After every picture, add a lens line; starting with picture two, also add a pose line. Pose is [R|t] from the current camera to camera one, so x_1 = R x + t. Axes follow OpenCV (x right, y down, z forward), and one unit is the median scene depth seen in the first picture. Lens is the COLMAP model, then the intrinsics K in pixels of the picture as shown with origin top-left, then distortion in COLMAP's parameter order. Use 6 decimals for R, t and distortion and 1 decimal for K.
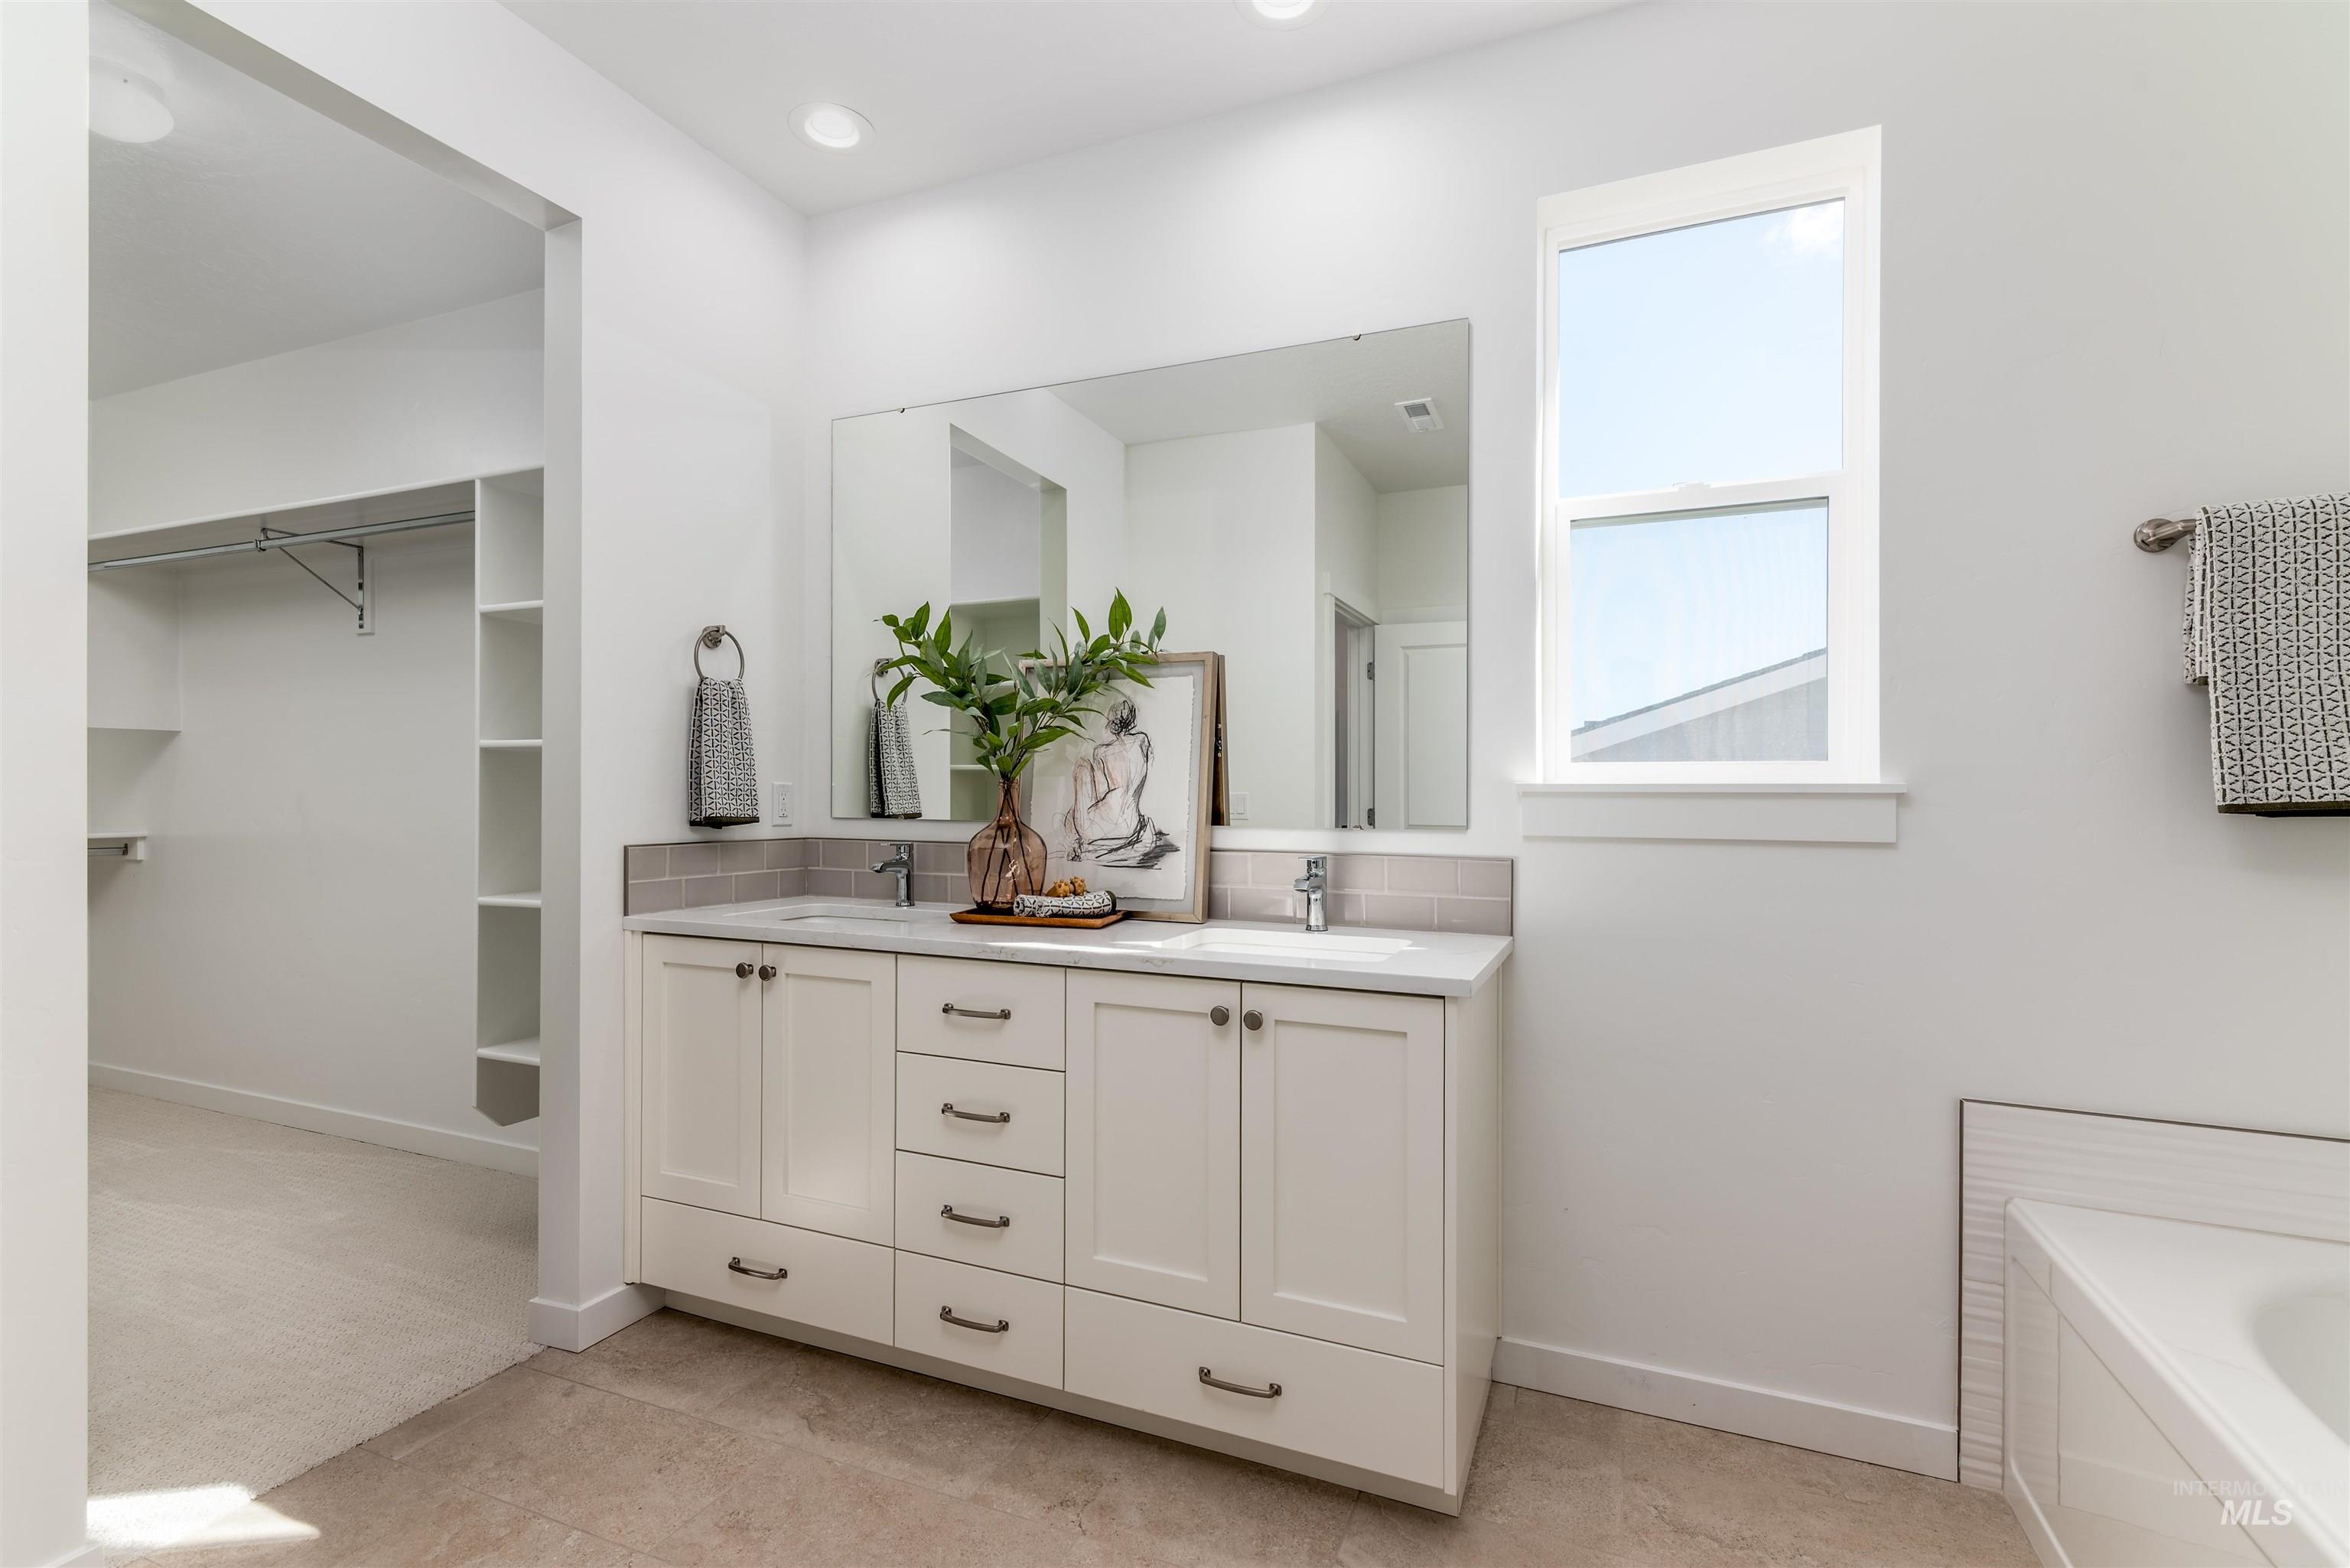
lens RADIAL K [[1064.3, 0, 1178.0], [0, 1064.3, 794.3], [0, 0, 1]] dist [0.004913, 0.000438]
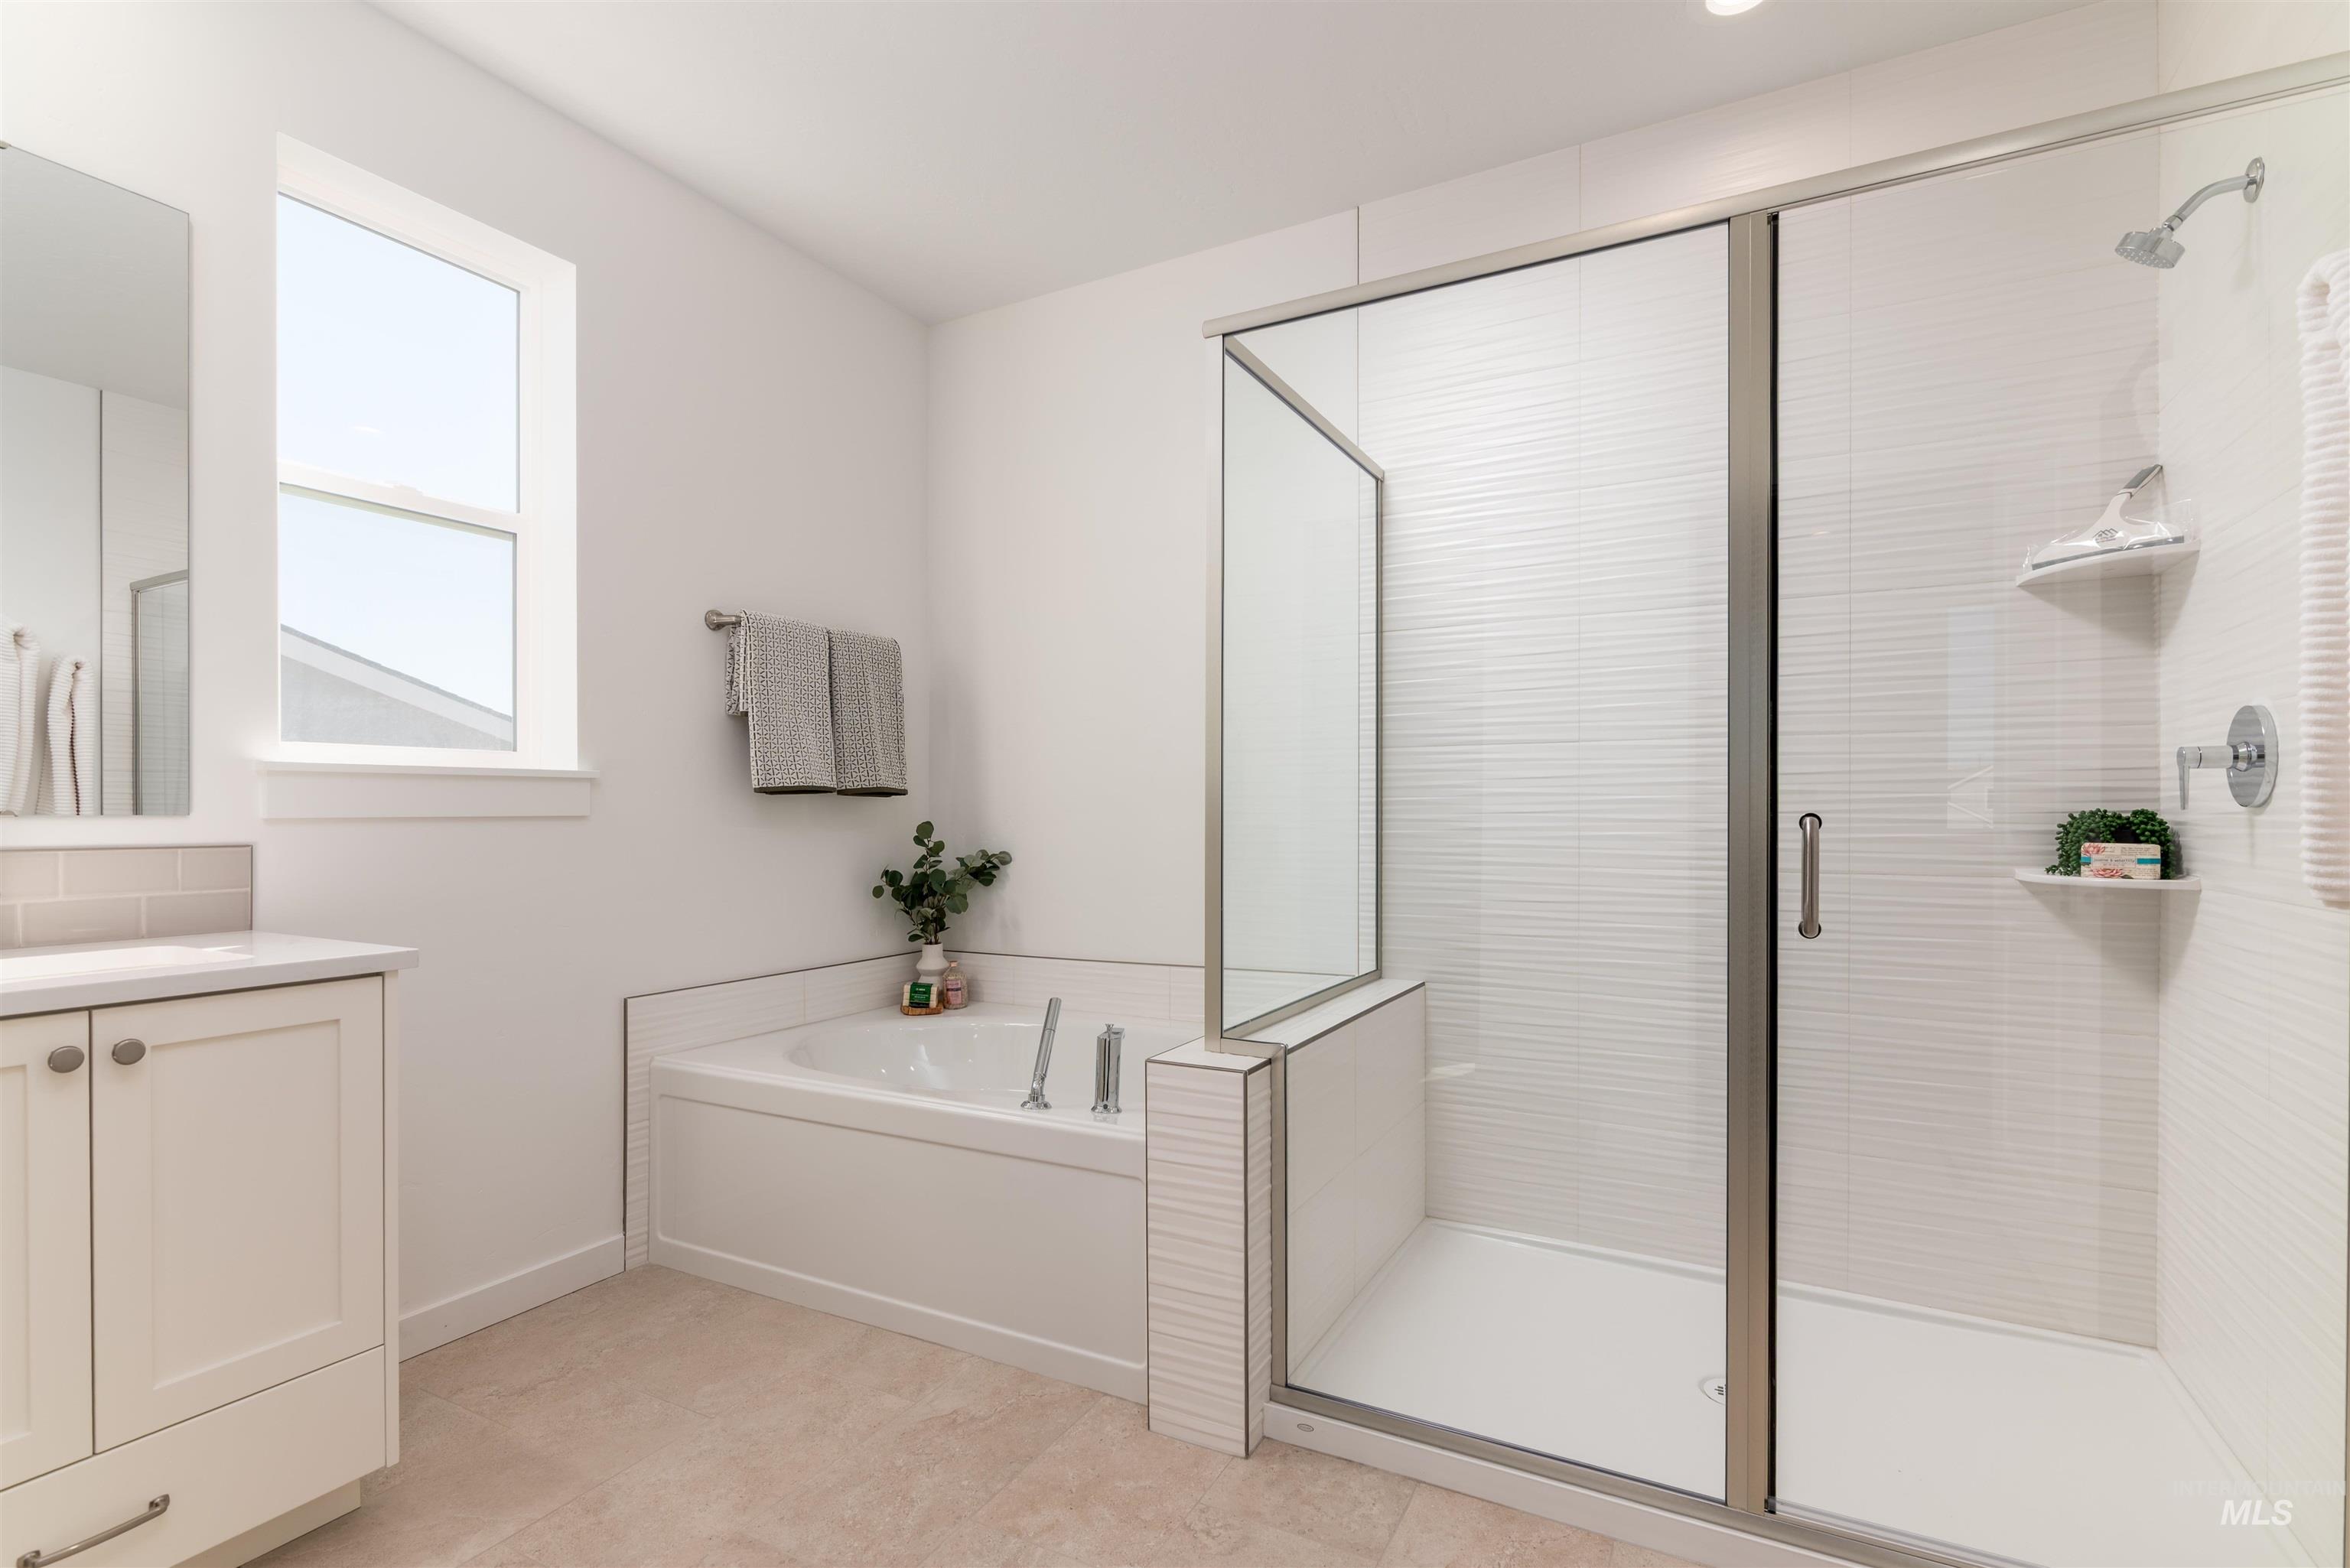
lens RADIAL K [[1064.3, 0, 1181.4], [0, 1064.3, 796.1], [0, 0, 1]] dist [0.004913, 0.000438]
pose [[0.093173, 0.001846, 0.995648, -0.592464], [-0.003531, 0.999993, -0.001523, 0.021239], [-0.995644, -0.003374, 0.093179, 0.146208]]
